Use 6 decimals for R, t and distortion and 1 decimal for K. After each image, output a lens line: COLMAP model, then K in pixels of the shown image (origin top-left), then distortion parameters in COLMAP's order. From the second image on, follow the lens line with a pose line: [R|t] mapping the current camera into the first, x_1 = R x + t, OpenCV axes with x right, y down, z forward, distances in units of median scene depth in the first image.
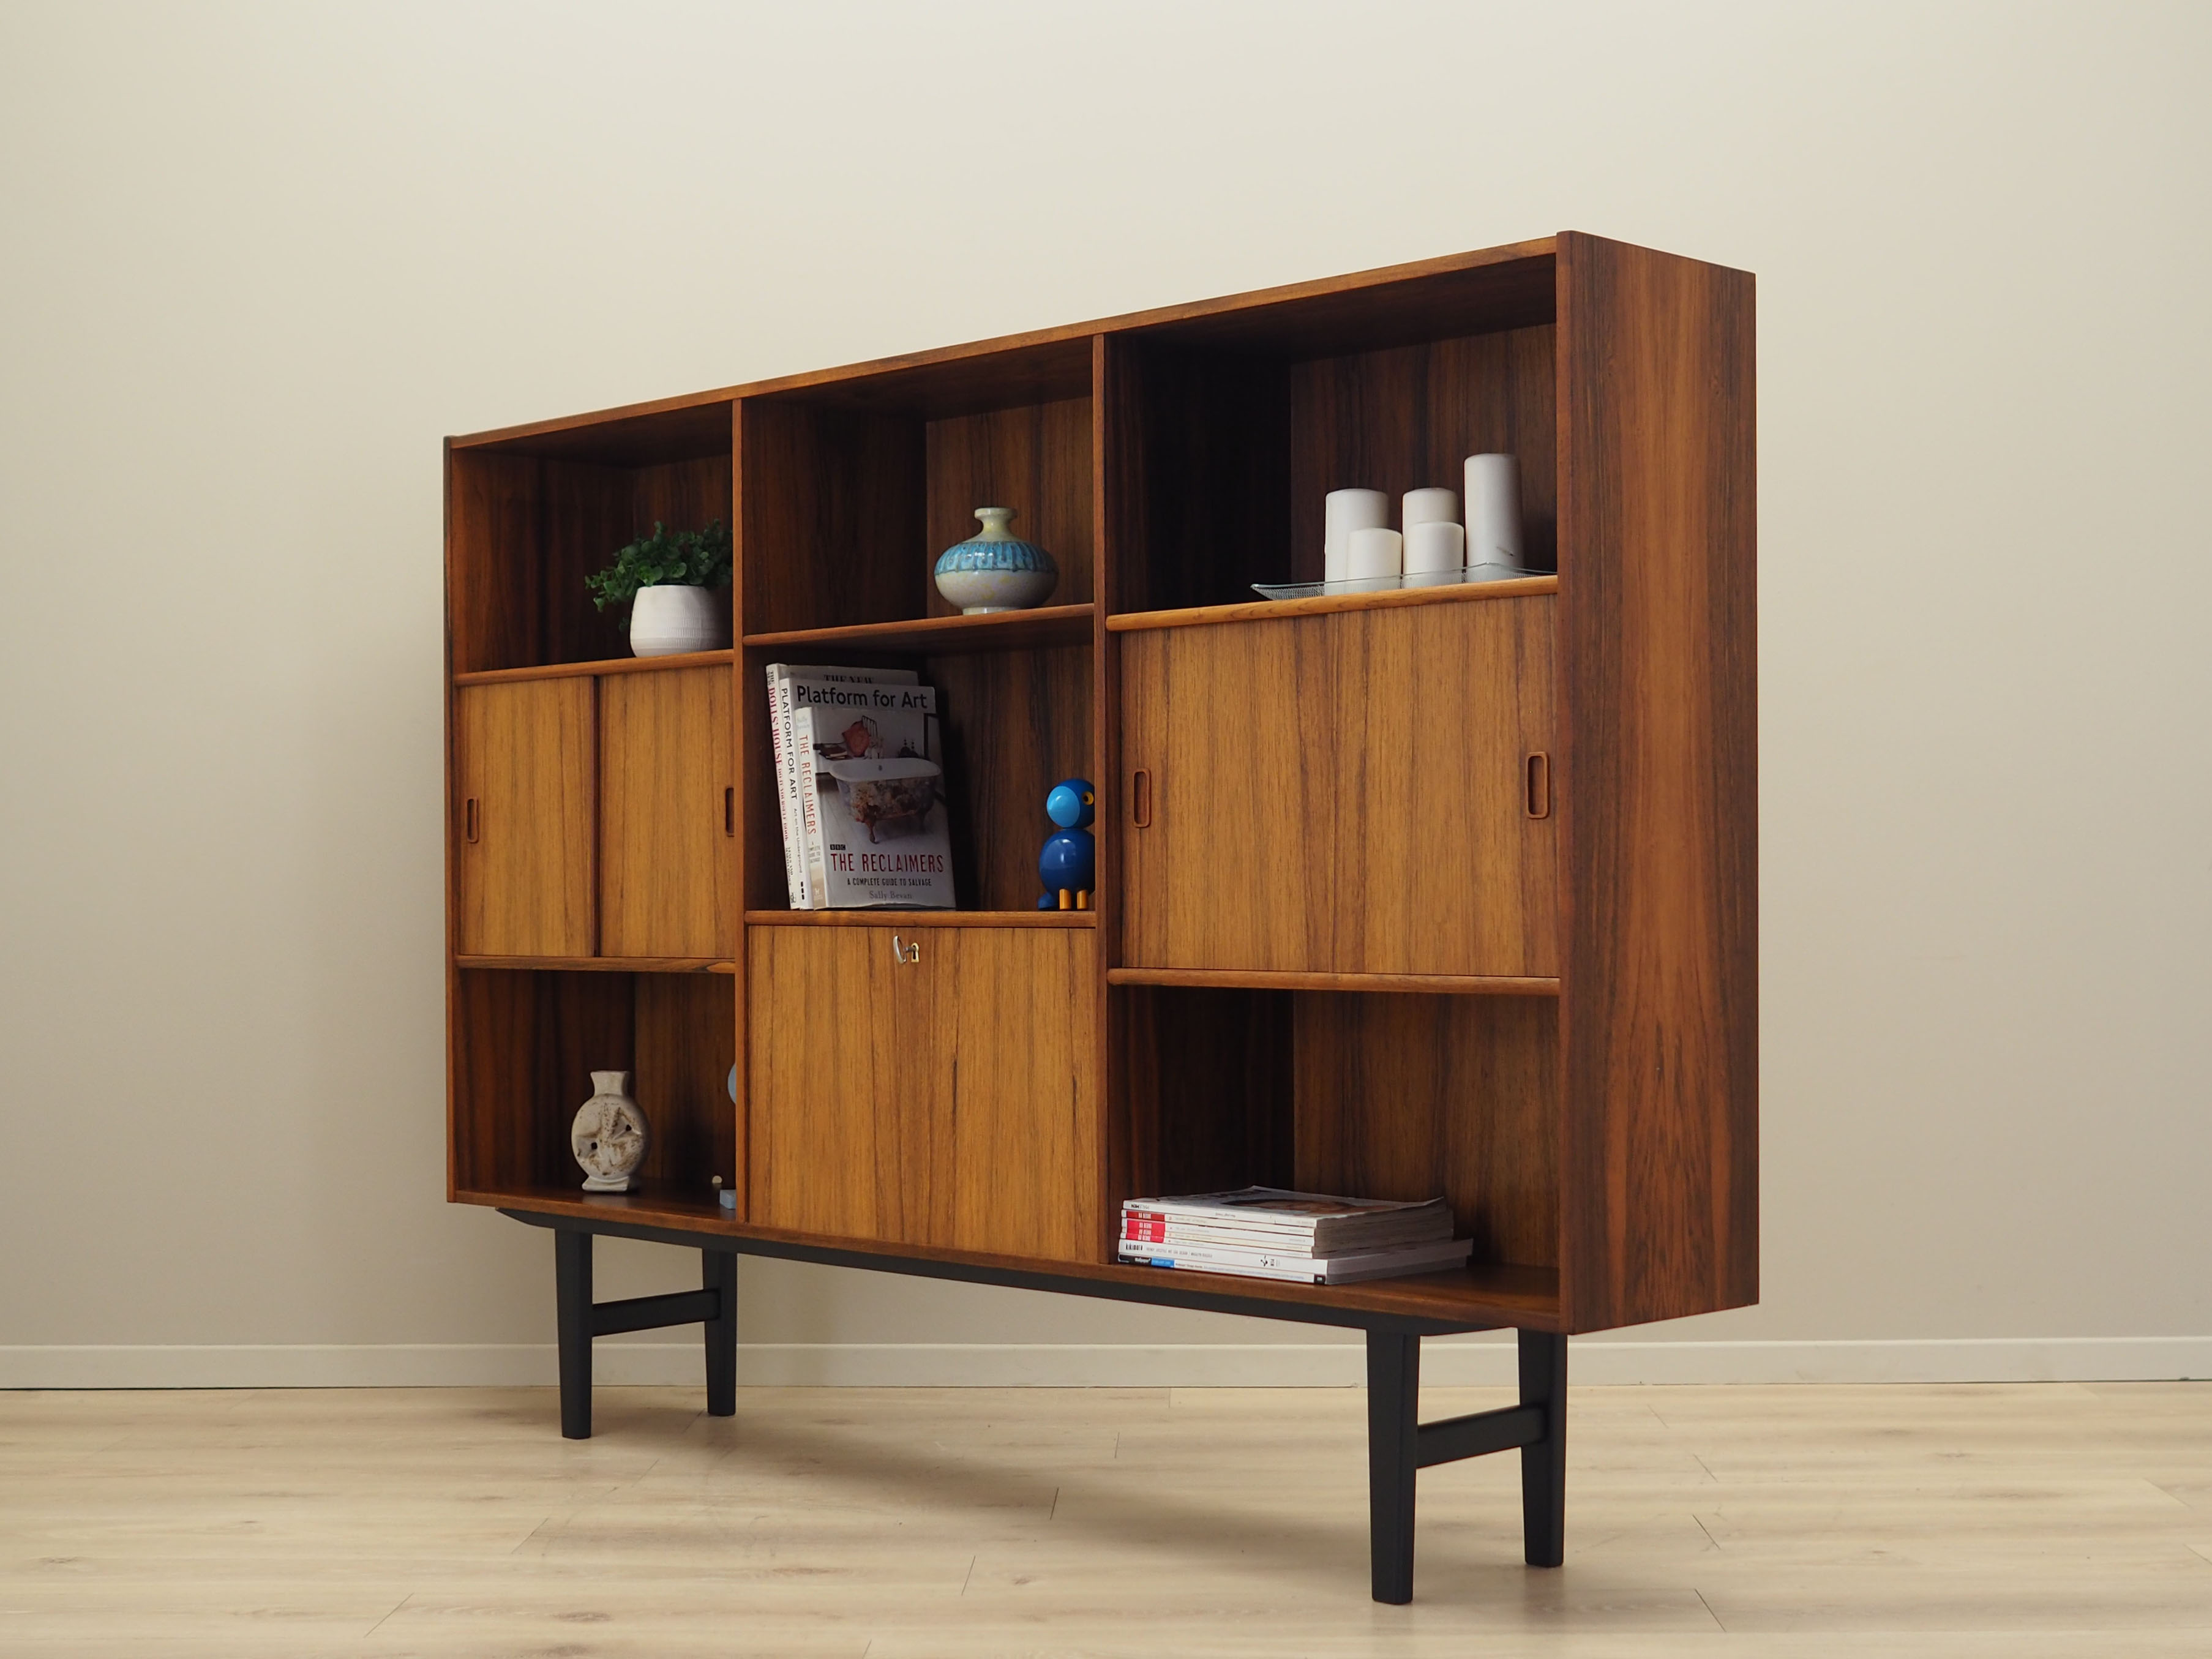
lens RADIAL K [[3331.6, 0, 1106.0], [0, 3331.6, 829.5], [0, 0, 1]] dist [-0.035438, -0.029424]
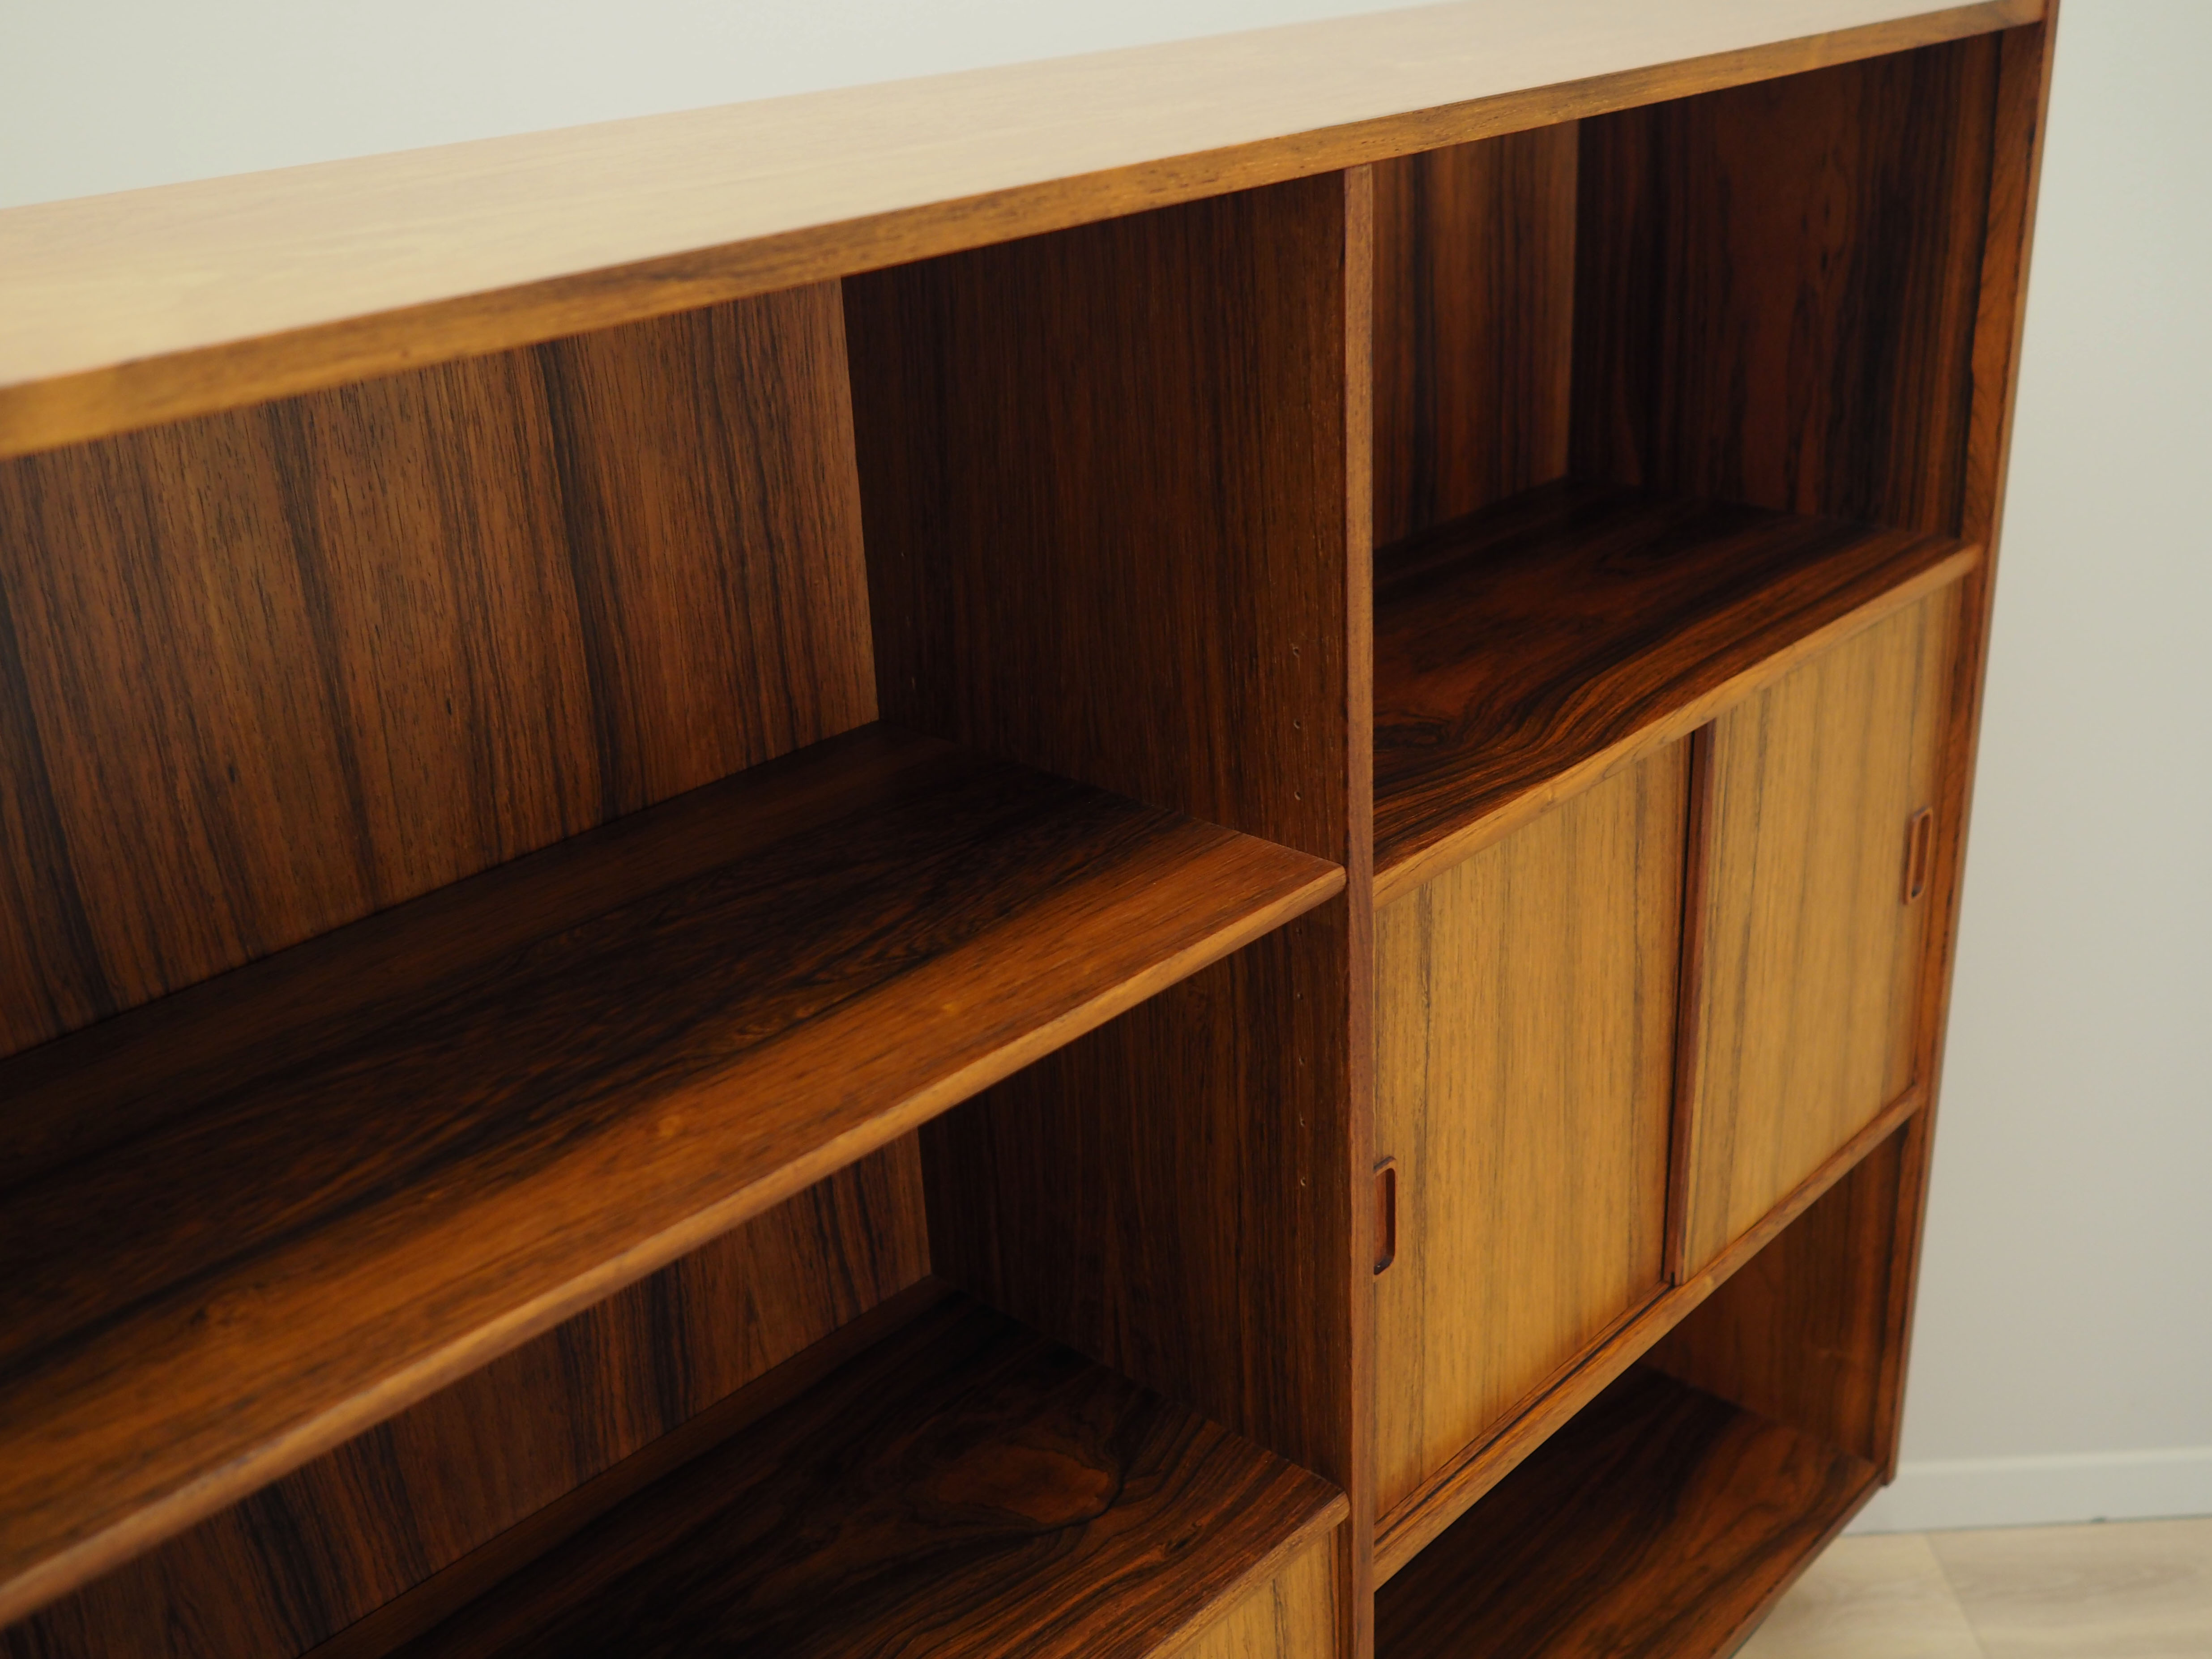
lens RADIAL K [[2327.7, 0, 1106.0], [0, 2327.7, 829.5], [0, 0, 1]] dist [-0.025846, 0.011893]
pose [[-0.054333, -0.386403, 0.920728, -0.243914], [0.033737, 0.920853, 0.388447, -0.172633], [-0.997953, 0.052168, -0.036996, 0.994727]]
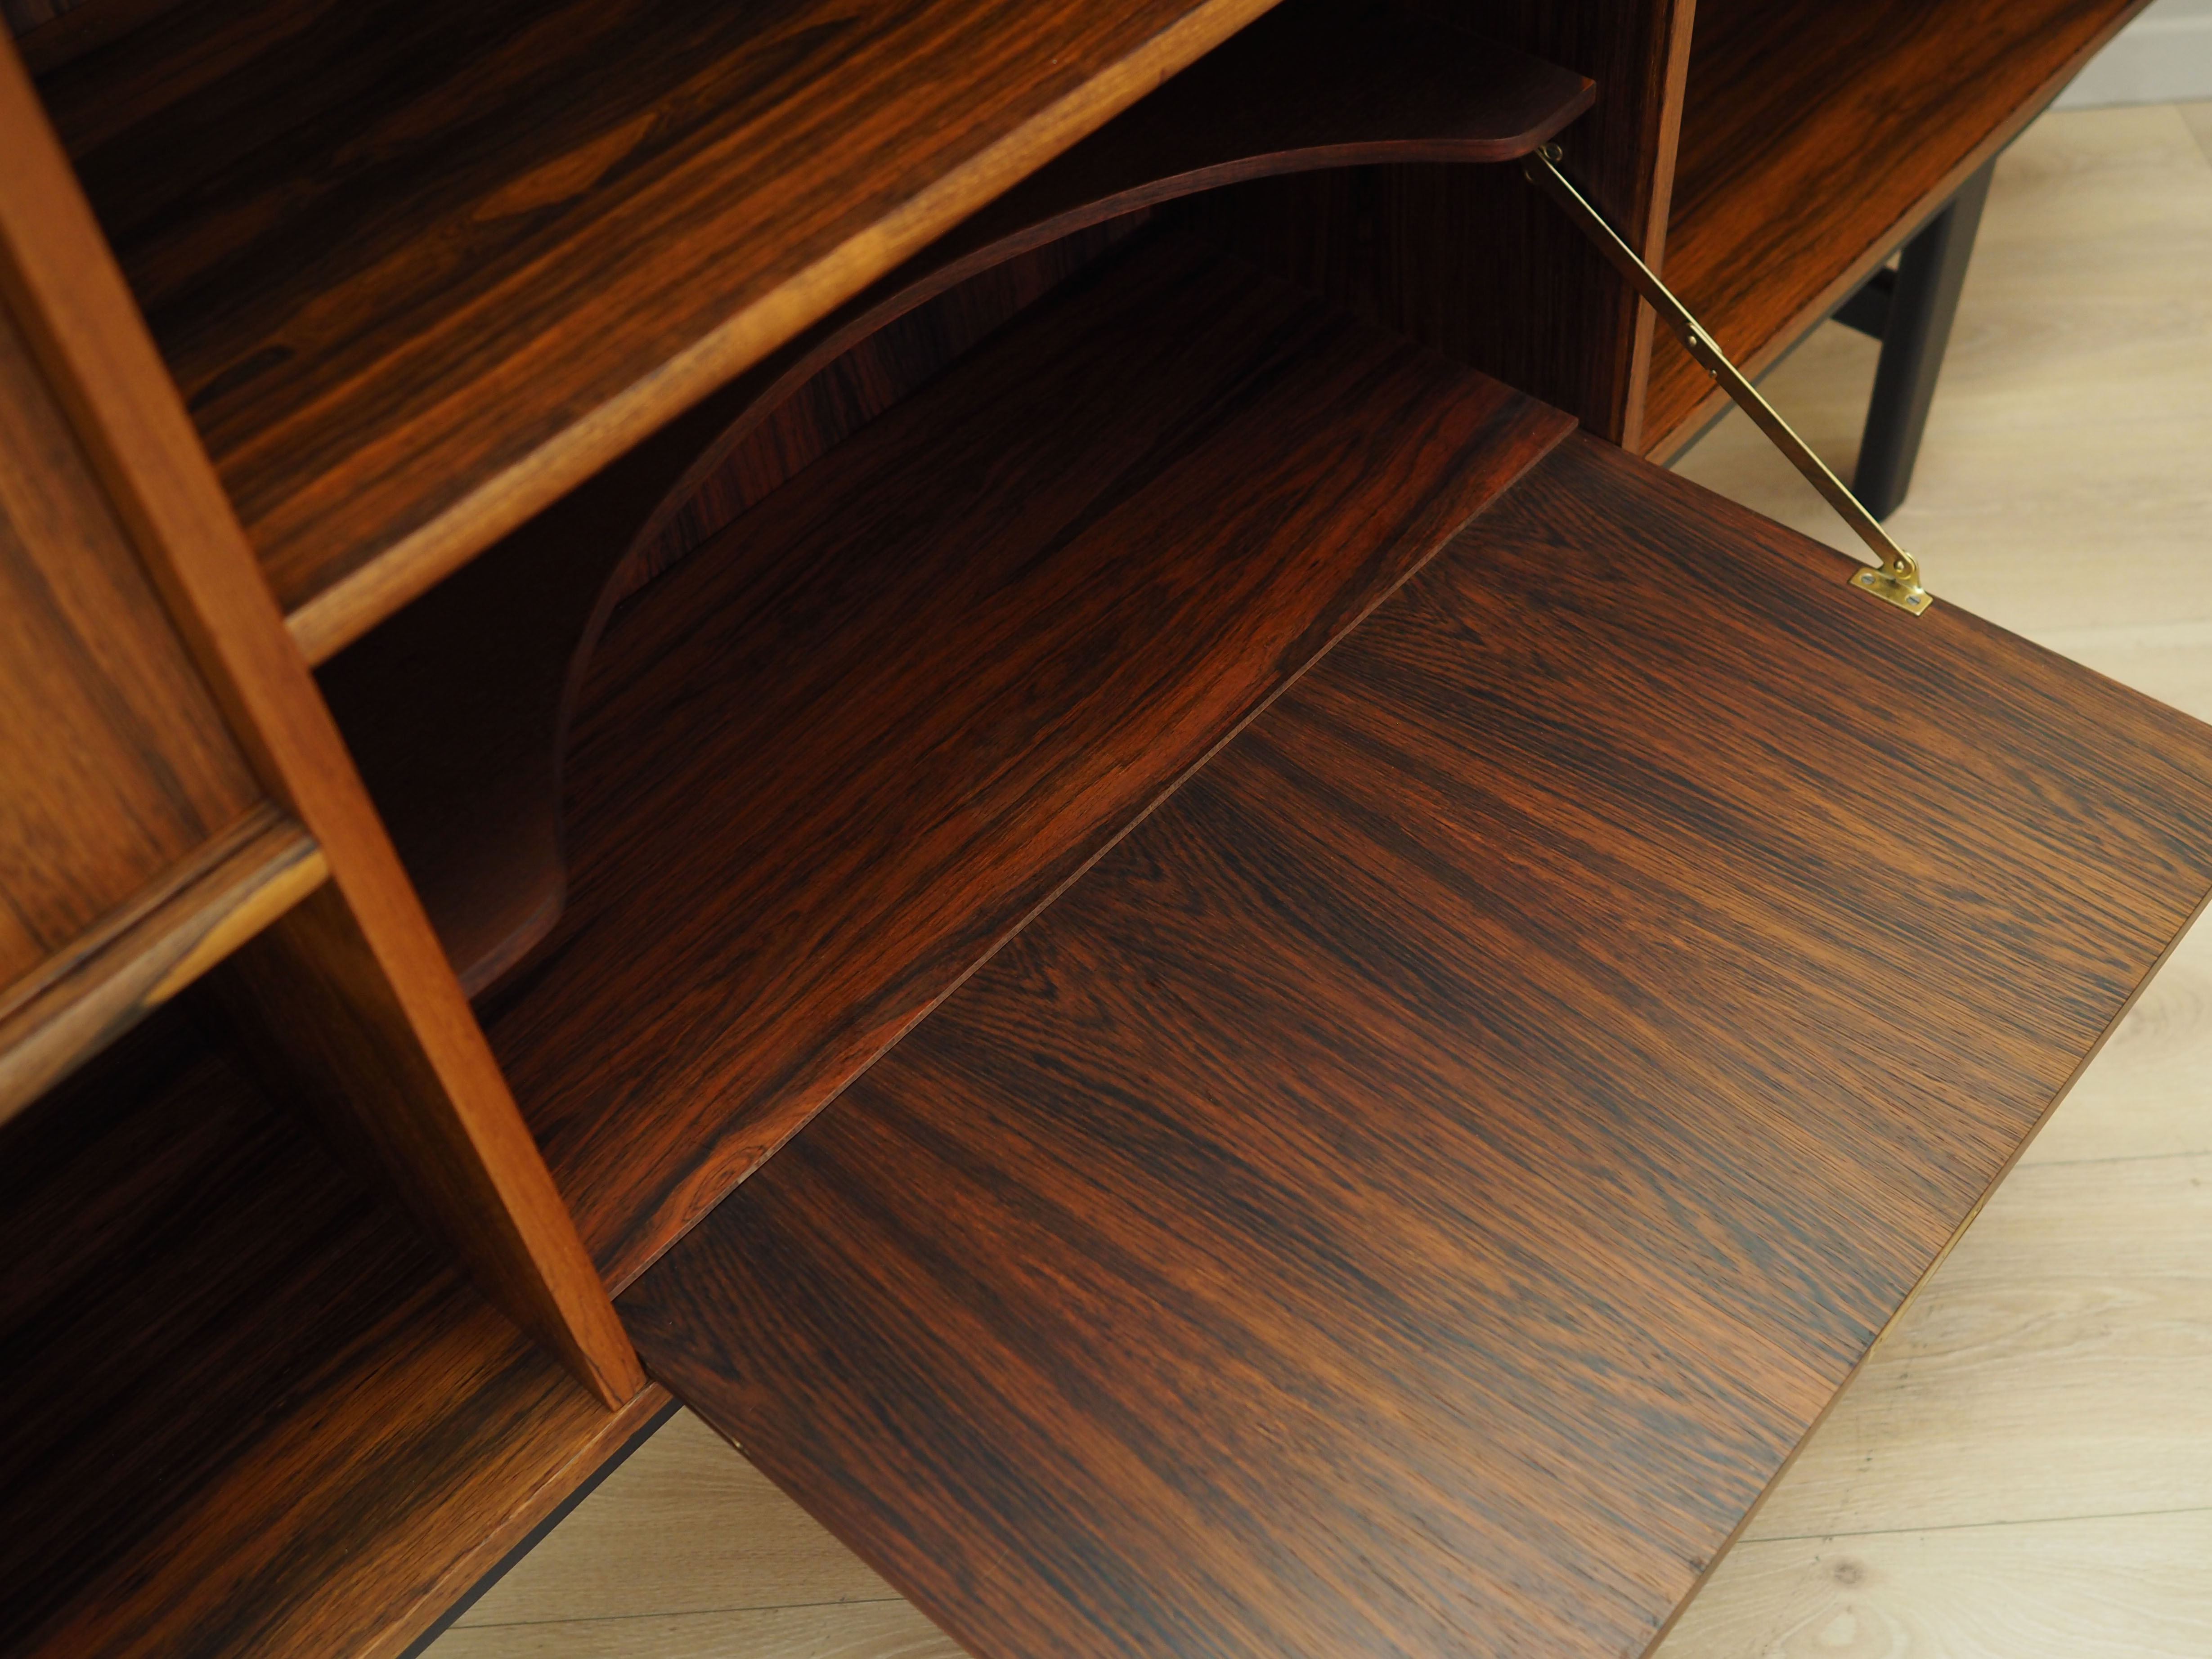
lens RADIAL K [[2342.2, 0, 1158.4], [0, 2342.2, 883.8], [0, 0, 1]] dist [-0.010505, 0.006007]
pose [[-0.085174, -0.762208, 0.641704, -0.229042], [0.043974, 0.640541, 0.766664, -0.074843], [-0.995395, 0.093519, -0.021040, 1.024615]]
